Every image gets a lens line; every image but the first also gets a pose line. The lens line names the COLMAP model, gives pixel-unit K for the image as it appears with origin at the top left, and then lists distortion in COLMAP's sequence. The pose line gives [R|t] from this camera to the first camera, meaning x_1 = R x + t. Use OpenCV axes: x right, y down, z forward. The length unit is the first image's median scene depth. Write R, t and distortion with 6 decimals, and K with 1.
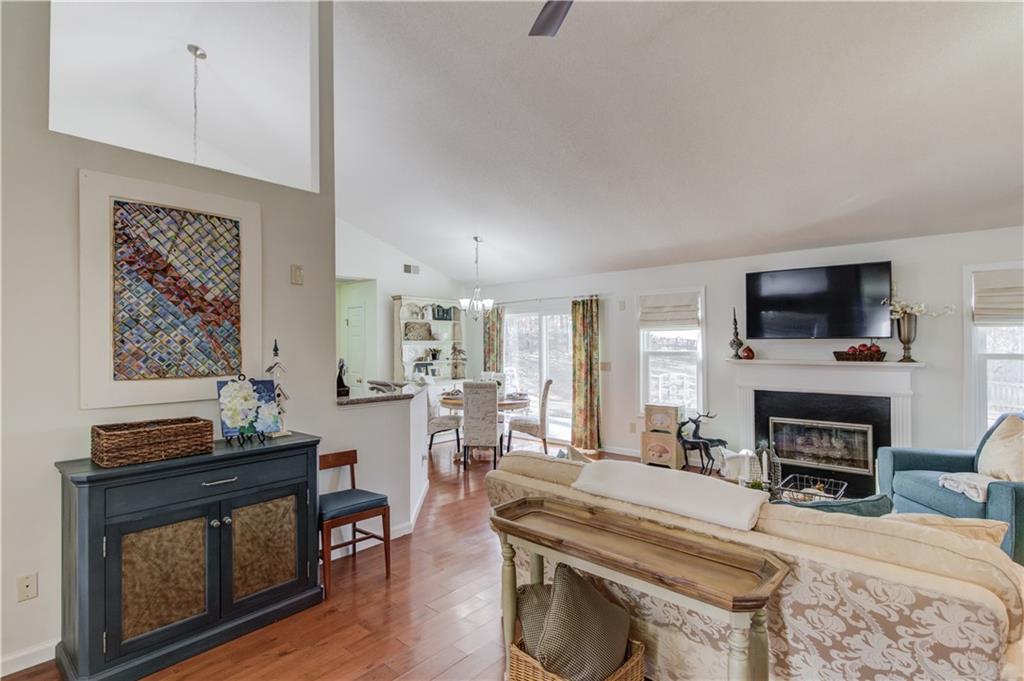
lens RADIAL K [[488.4, 0, 510.3], [0, 488.4, 343.1], [0, 0, 1]] dist [-0.000197, 0.000085]
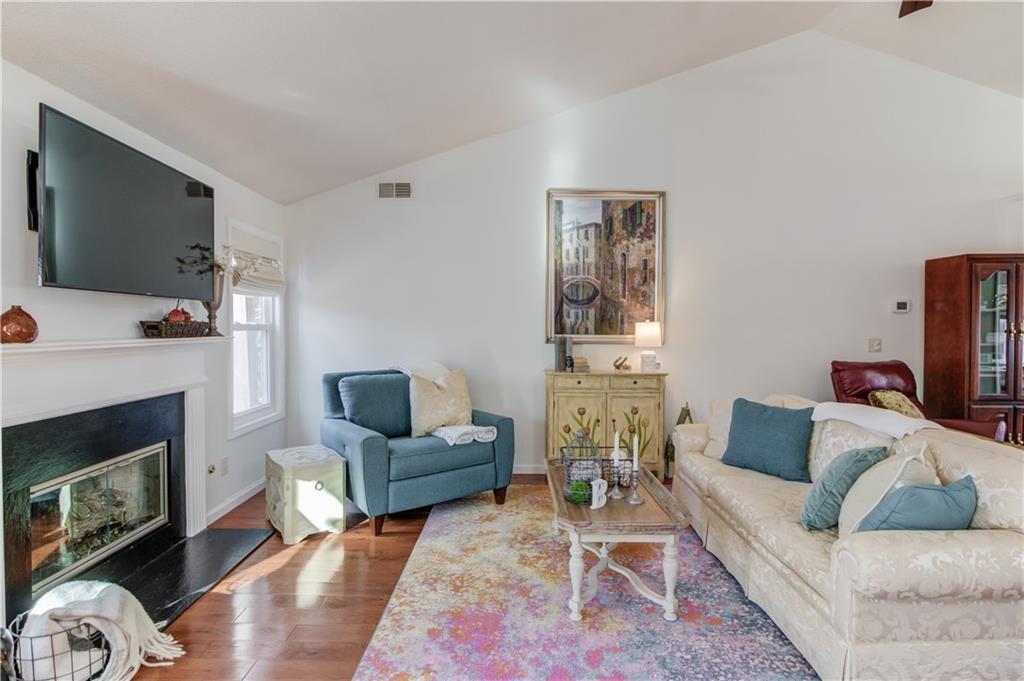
lens RADIAL K [[518.2, 0, 510.1], [0, 518.2, 338.3], [0, 0, 1]] dist [-0.027971, 0.001301]
pose [[-0.648384, -0.011221, 0.761231, -0.024451], [0.004123, 0.999825, 0.018249, 0.021430], [-0.761302, 0.014972, -0.648224, 0.819679]]
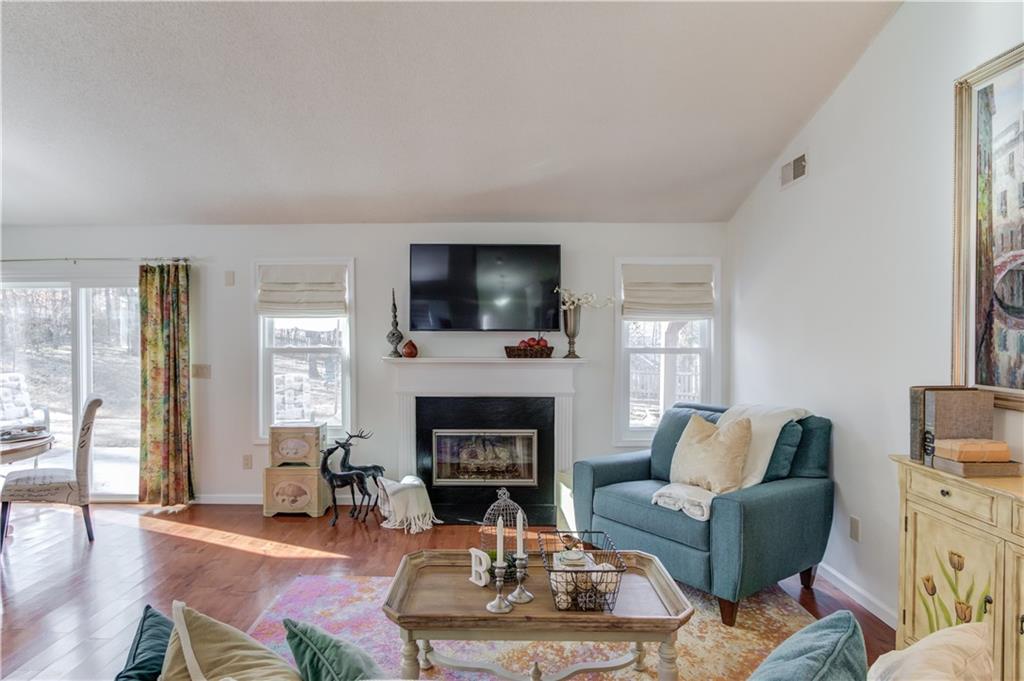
lens RADIAL K [[559.4, 0, 475.6], [0, 559.4, 345.2], [0, 0, 1]] dist [0.011436, 0.000897]
pose [[0.774687, -0.005445, 0.632322, 0.008468], [-0.005189, 0.999875, 0.014967, 0.000214], [-0.632324, -0.014876, 0.774561, 0.215164]]
